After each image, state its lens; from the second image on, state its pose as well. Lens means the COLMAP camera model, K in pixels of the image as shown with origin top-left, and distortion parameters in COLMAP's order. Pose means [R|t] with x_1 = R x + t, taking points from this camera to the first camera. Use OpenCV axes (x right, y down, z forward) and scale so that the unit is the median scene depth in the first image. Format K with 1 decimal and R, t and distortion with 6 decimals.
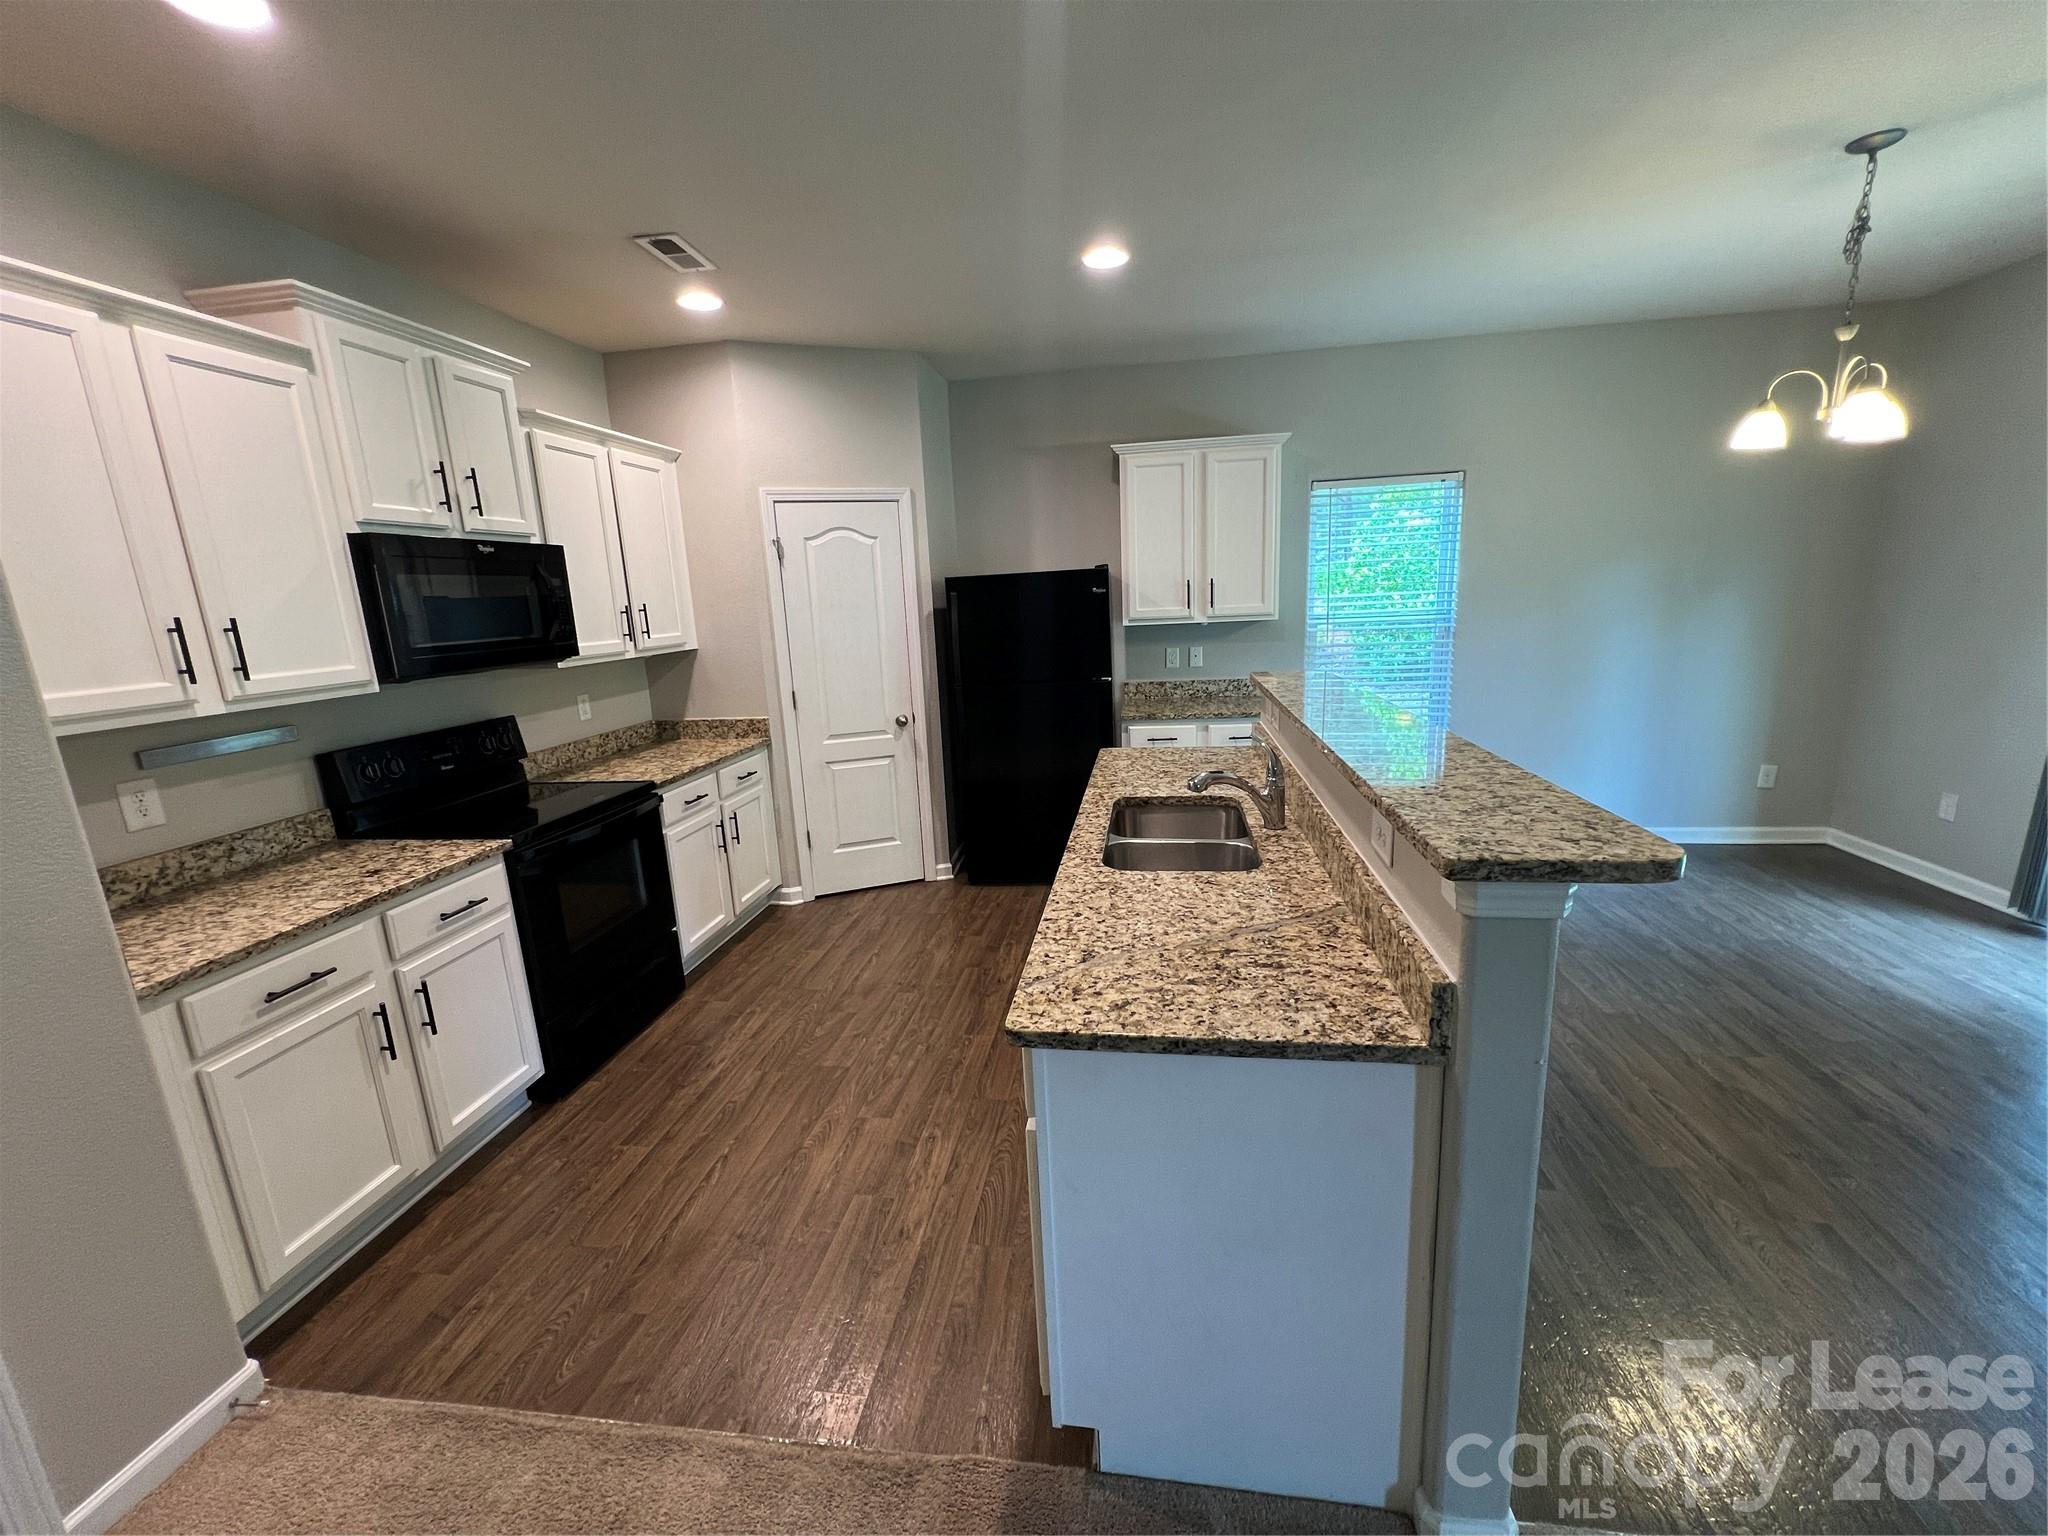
lens RADIAL K [[818.5, 0, 1028.7], [0, 818.5, 766.9], [0, 0, 1]] dist [0.001028, 0.000163]
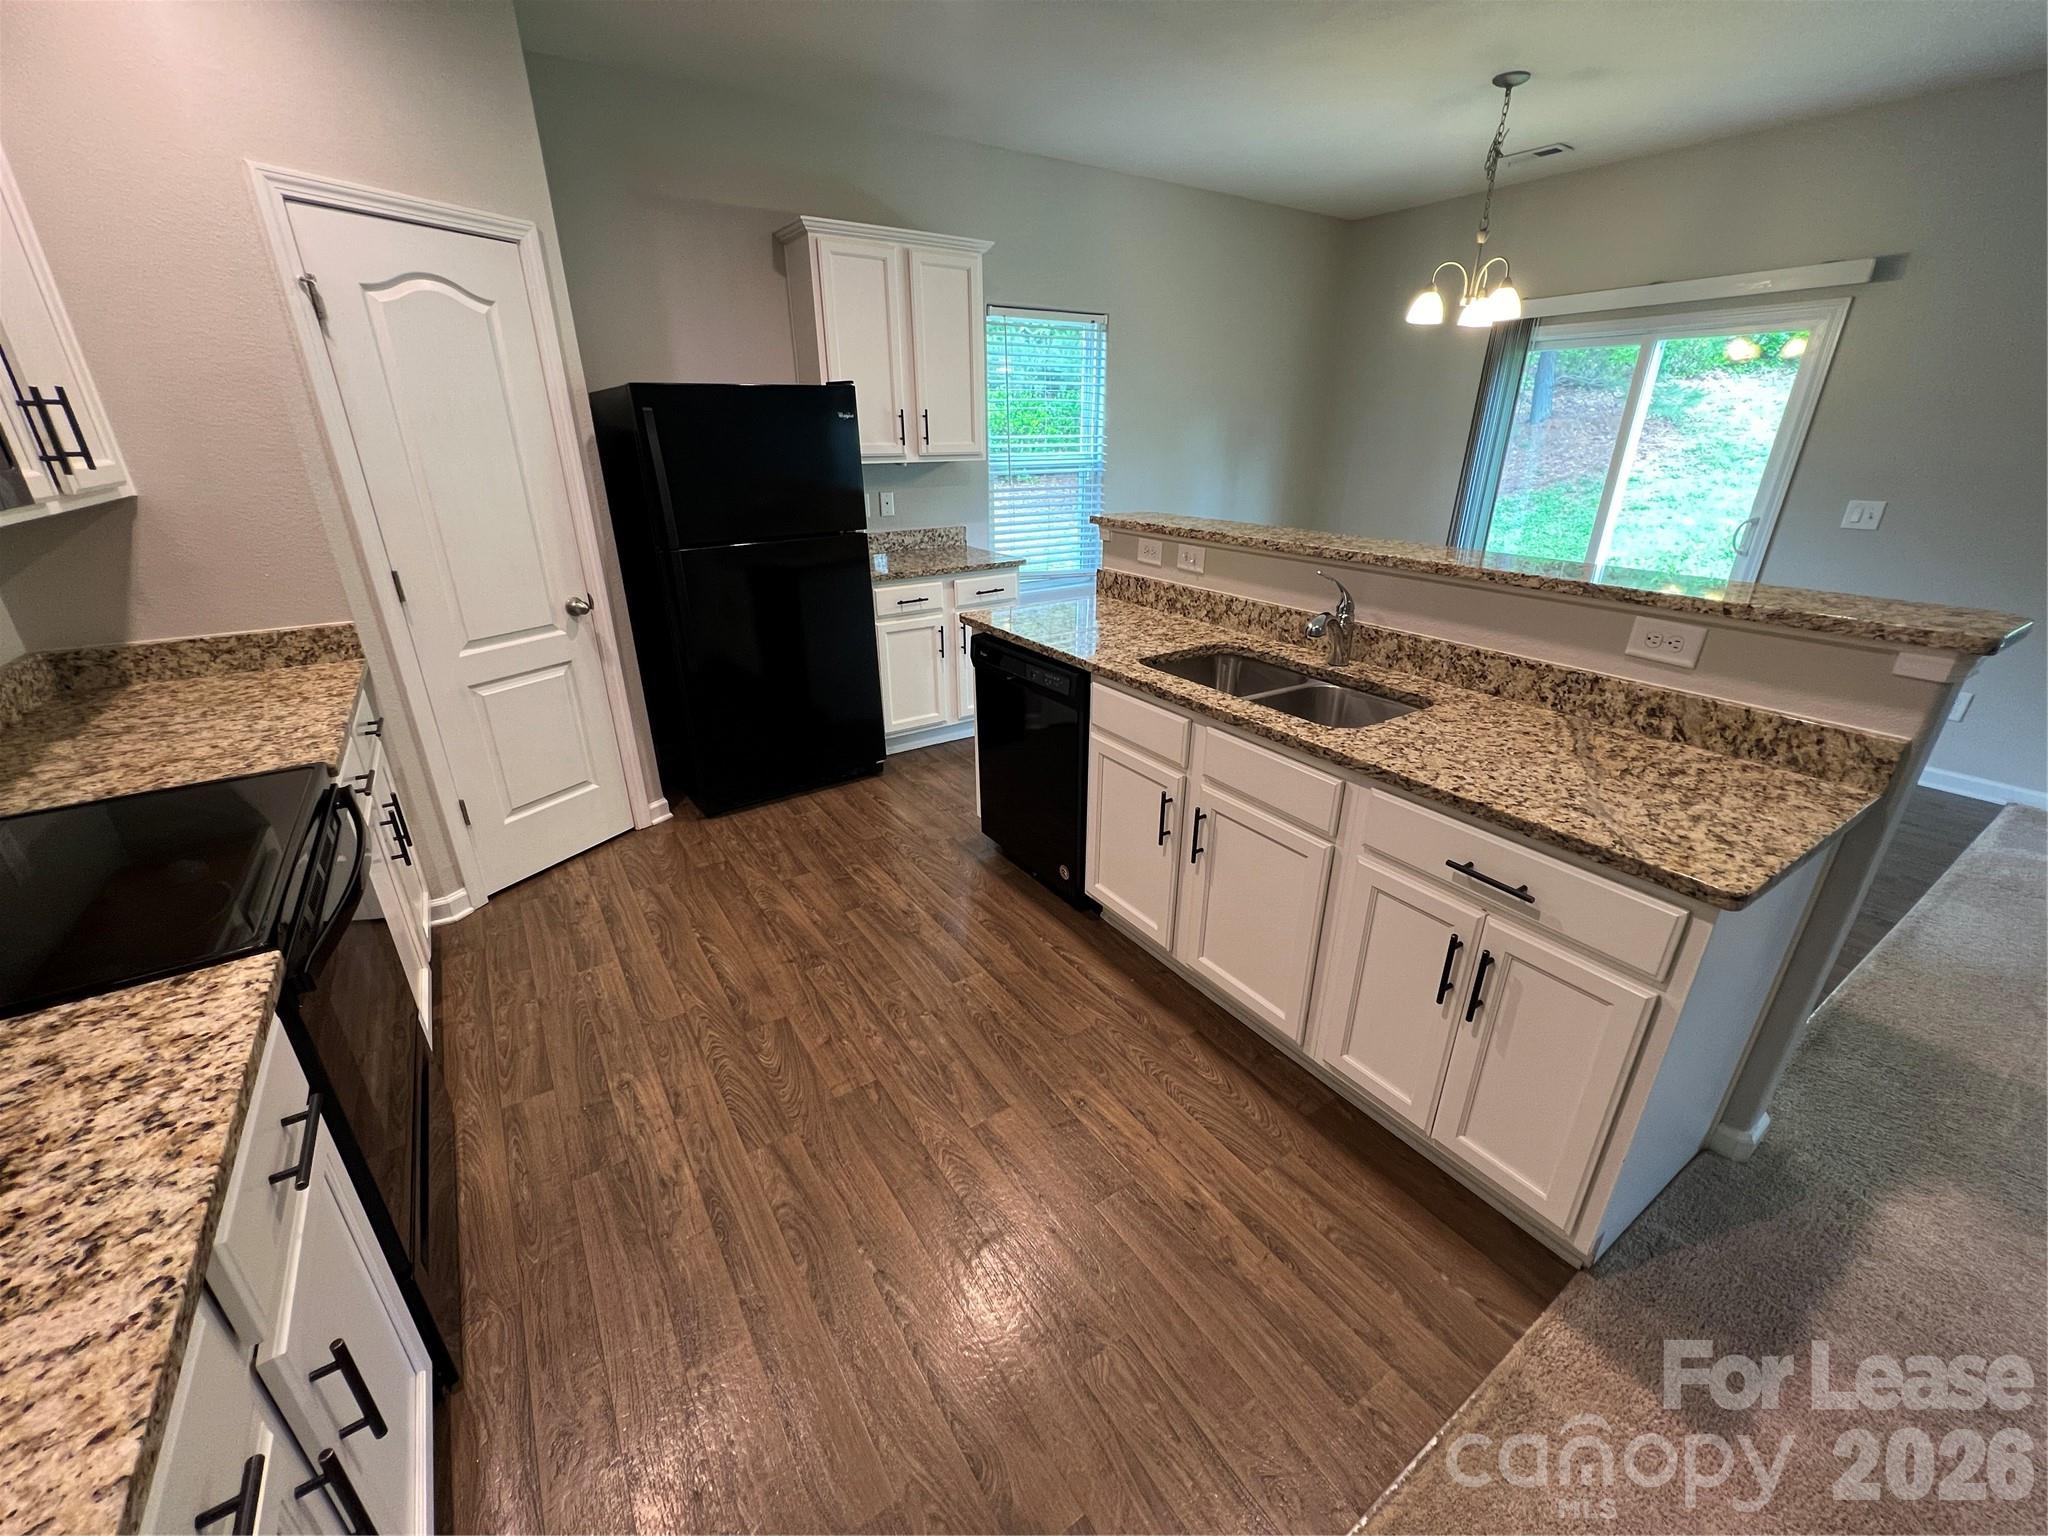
lens RADIAL K [[818.5, 0, 1028.7], [0, 818.5, 766.9], [0, 0, 1]] dist [0.001028, 0.000163]
pose [[0.739857, -0.217502, 0.636636, -0.368925], [0.109263, 0.972581, 0.205298, -0.029435], [-0.663833, -0.082330, 0.743336, 0.273198]]
